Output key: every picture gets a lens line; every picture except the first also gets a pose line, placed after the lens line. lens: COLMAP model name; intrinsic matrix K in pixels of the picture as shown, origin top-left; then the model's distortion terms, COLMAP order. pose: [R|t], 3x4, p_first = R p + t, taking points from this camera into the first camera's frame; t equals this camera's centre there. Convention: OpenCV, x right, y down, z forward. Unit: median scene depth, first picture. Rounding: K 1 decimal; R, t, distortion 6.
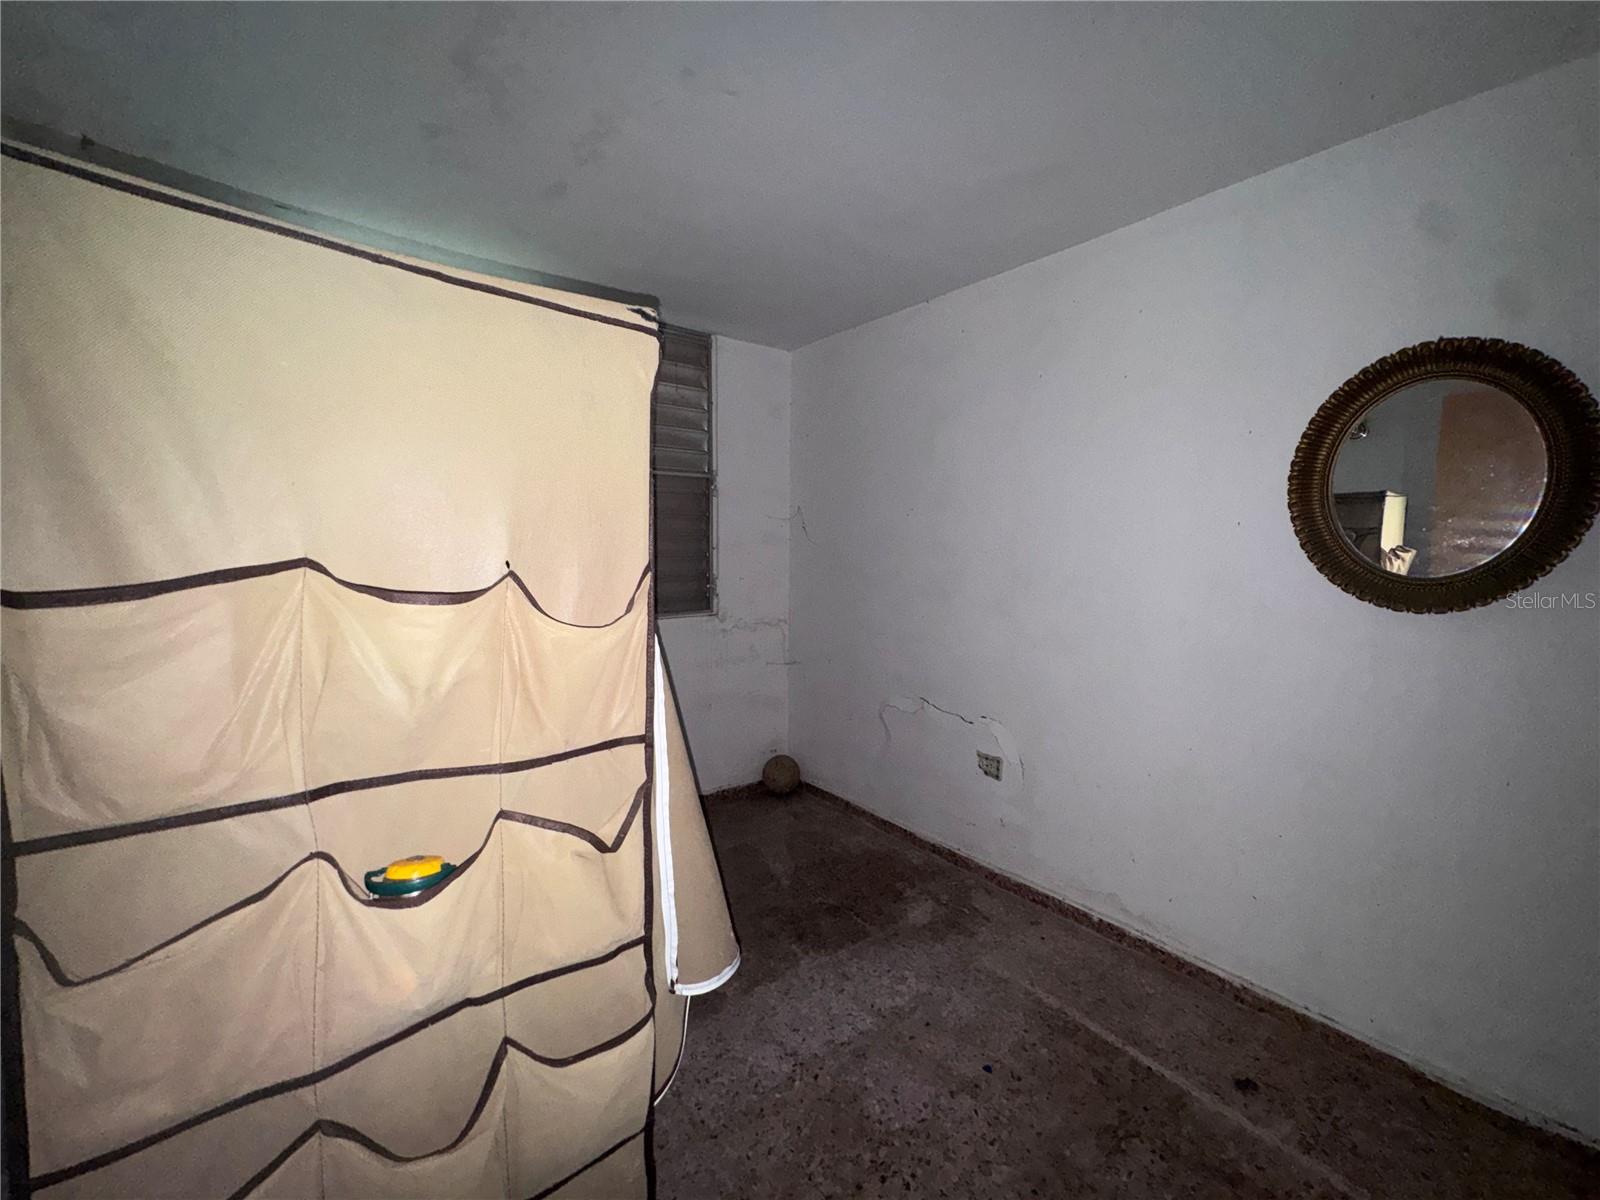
lens RADIAL K [[633.0, 0, 798.7], [0, 633.0, 596.9], [0, 0, 1]] dist [-0.000904, -0.000397]
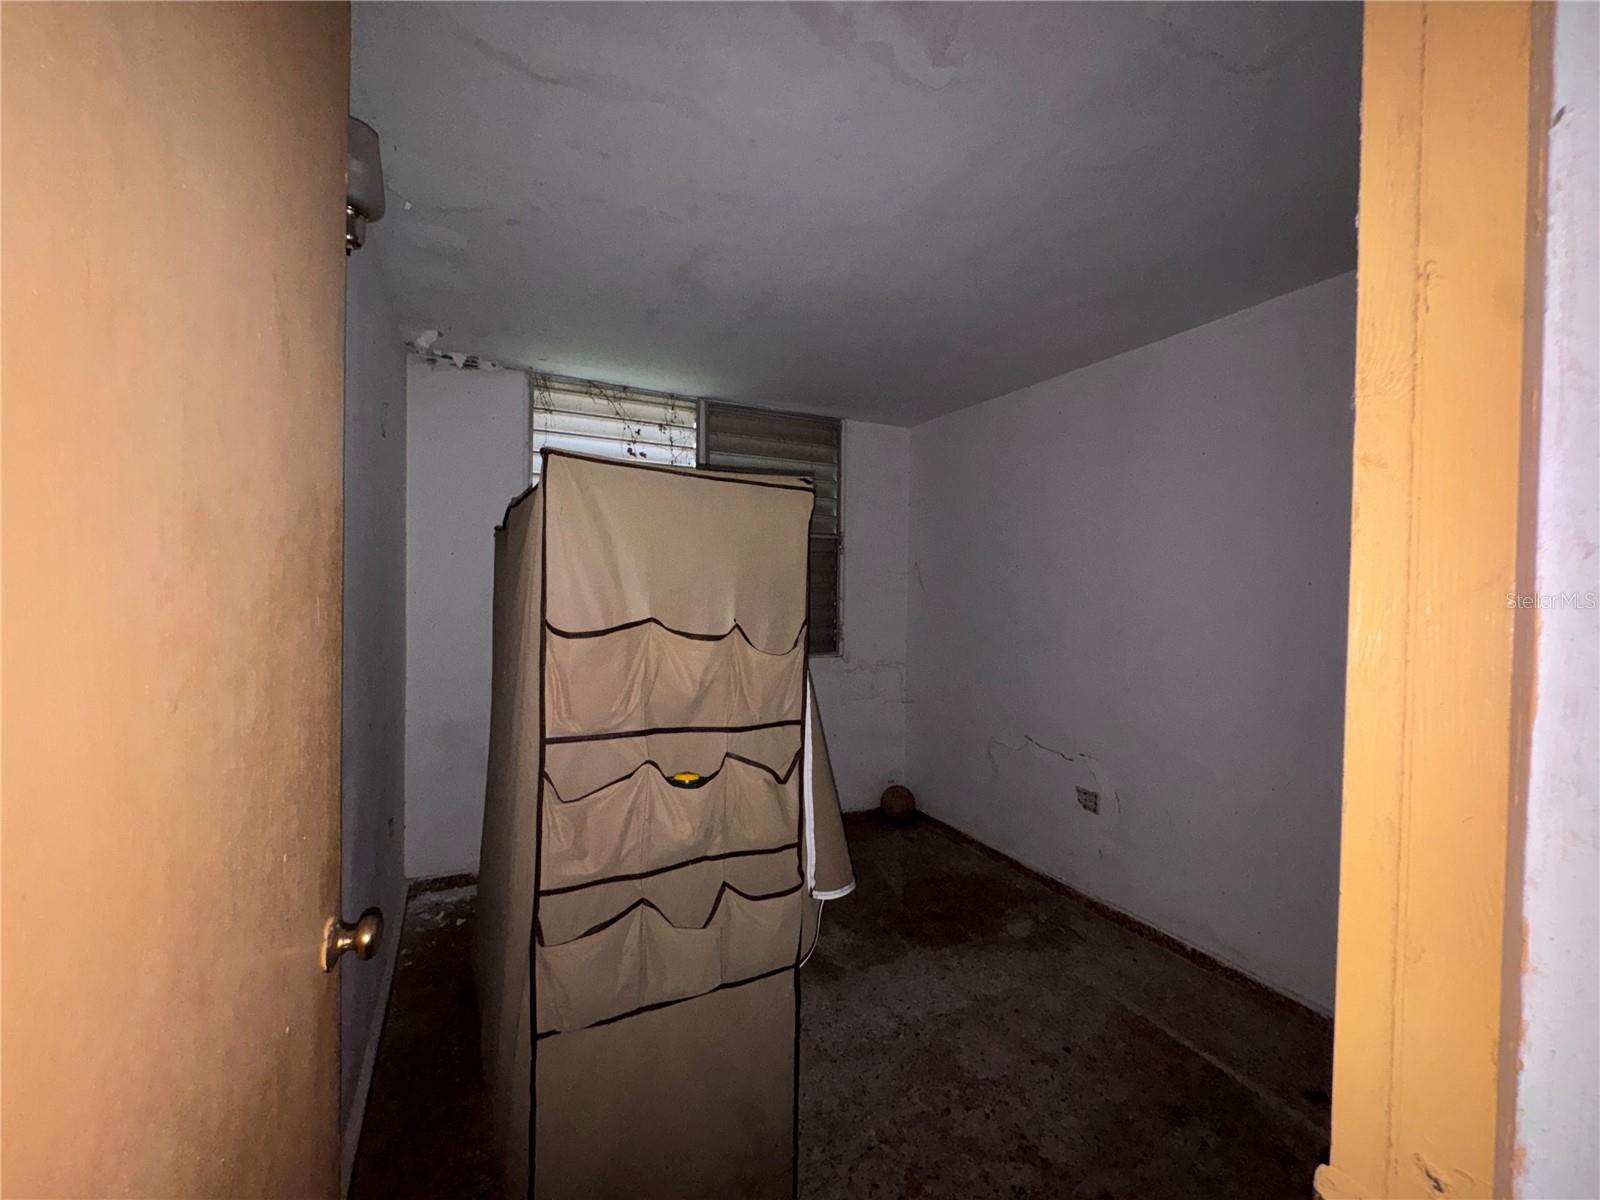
lens RADIAL K [[633.0, 0, 799.3], [0, 633.0, 605.6], [0, 0, 1]] dist [-0.000904, -0.000397]
pose [[0.980743, 0.008751, -0.195109, 0.034516], [-0.019913, 0.998270, -0.055325, 0.001837], [0.194287, 0.058145, 0.979220, -0.288188]]
